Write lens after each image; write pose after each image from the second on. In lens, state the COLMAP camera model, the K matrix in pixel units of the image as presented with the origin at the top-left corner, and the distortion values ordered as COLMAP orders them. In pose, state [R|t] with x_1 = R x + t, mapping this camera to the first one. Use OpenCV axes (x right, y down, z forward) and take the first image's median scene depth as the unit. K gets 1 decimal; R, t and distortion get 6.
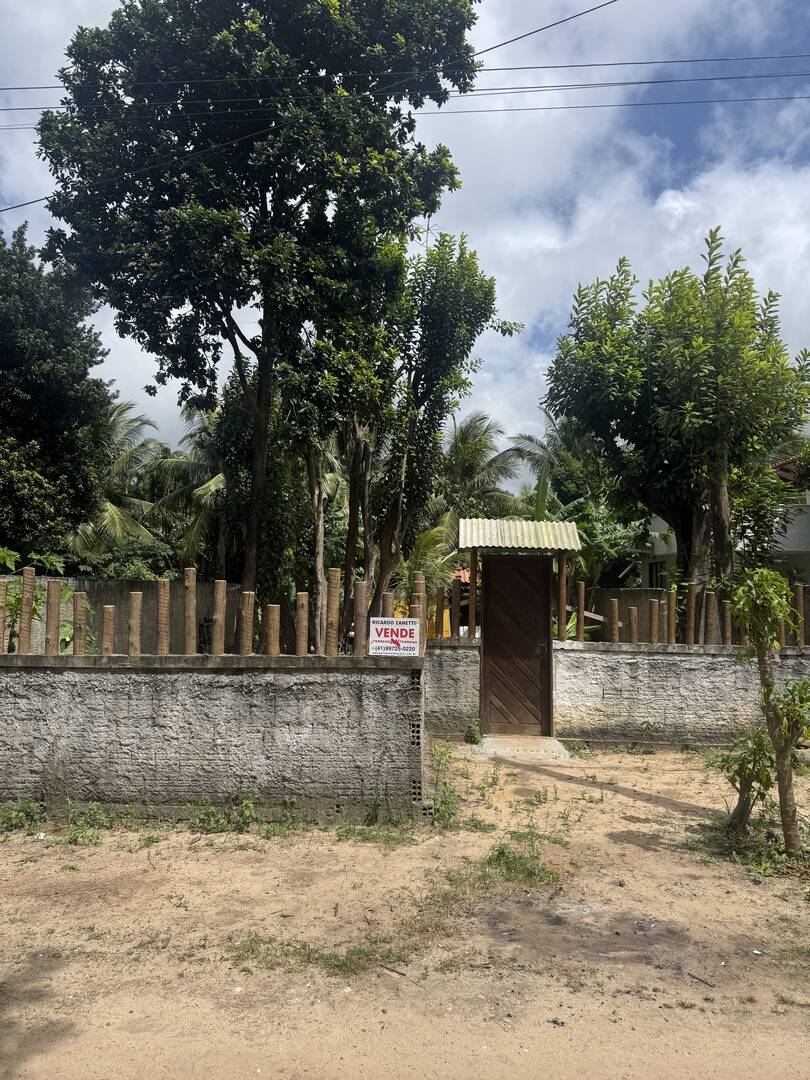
lens RADIAL K [[781.4, 0, 409.8], [0, 781.4, 540.1], [0, 0, 1]] dist [0.022332, -0.007454]
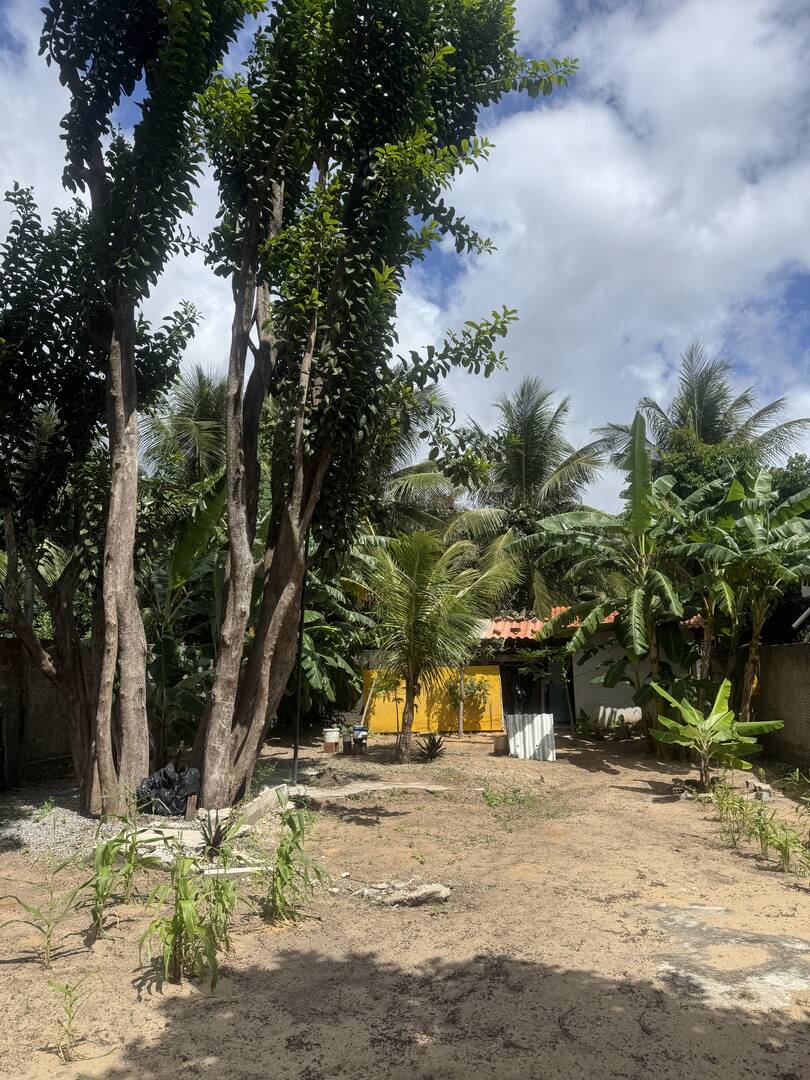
lens RADIAL K [[688.0, 0, 370.2], [0, 688.0, 540.4], [0, 0, 1]] dist [0.007938, -0.002606]
pose [[0.975735, -0.045290, -0.214219, 0.207211], [0.022840, 0.994089, -0.106136, 0.097972], [0.217759, 0.098668, 0.971002, 1.237689]]
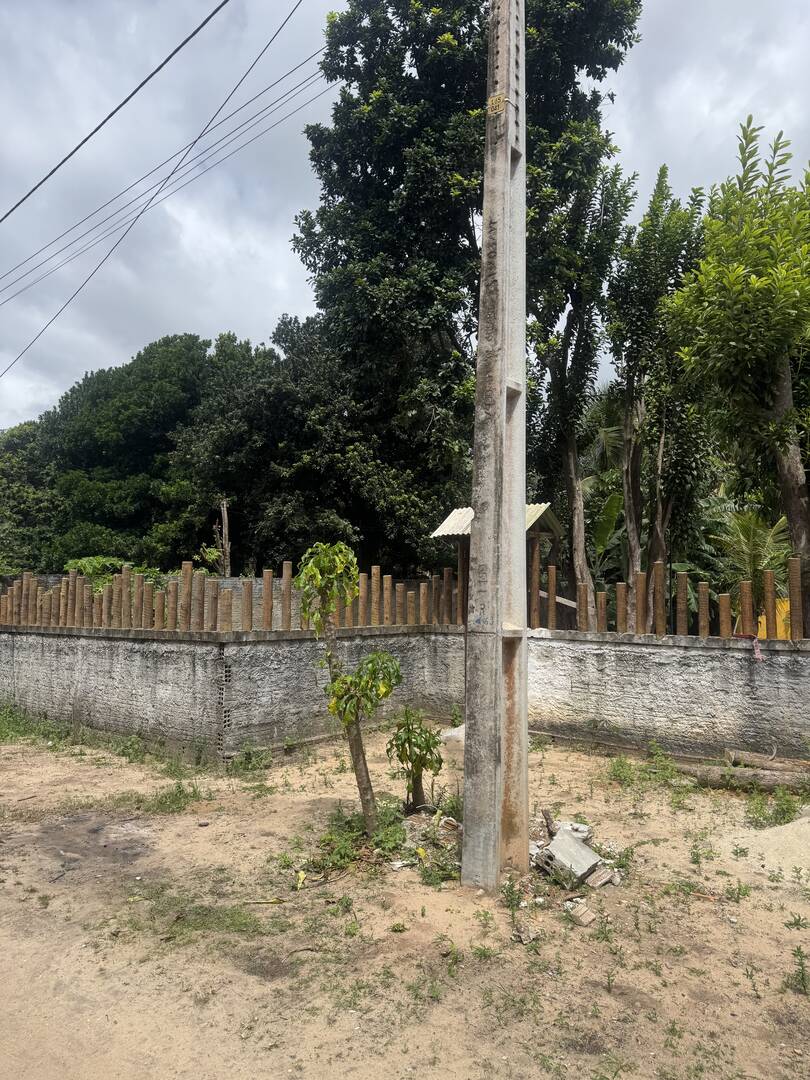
lens RADIAL K [[781.4, 0, 409.8], [0, 781.4, 540.1], [0, 0, 1]] dist [0.022332, -0.007454]
pose [[0.756538, -0.063098, -0.650898, 0.713555], [0.058786, 0.997866, -0.028405, 0.039902], [0.651302, -0.016774, 0.758633, 0.185003]]
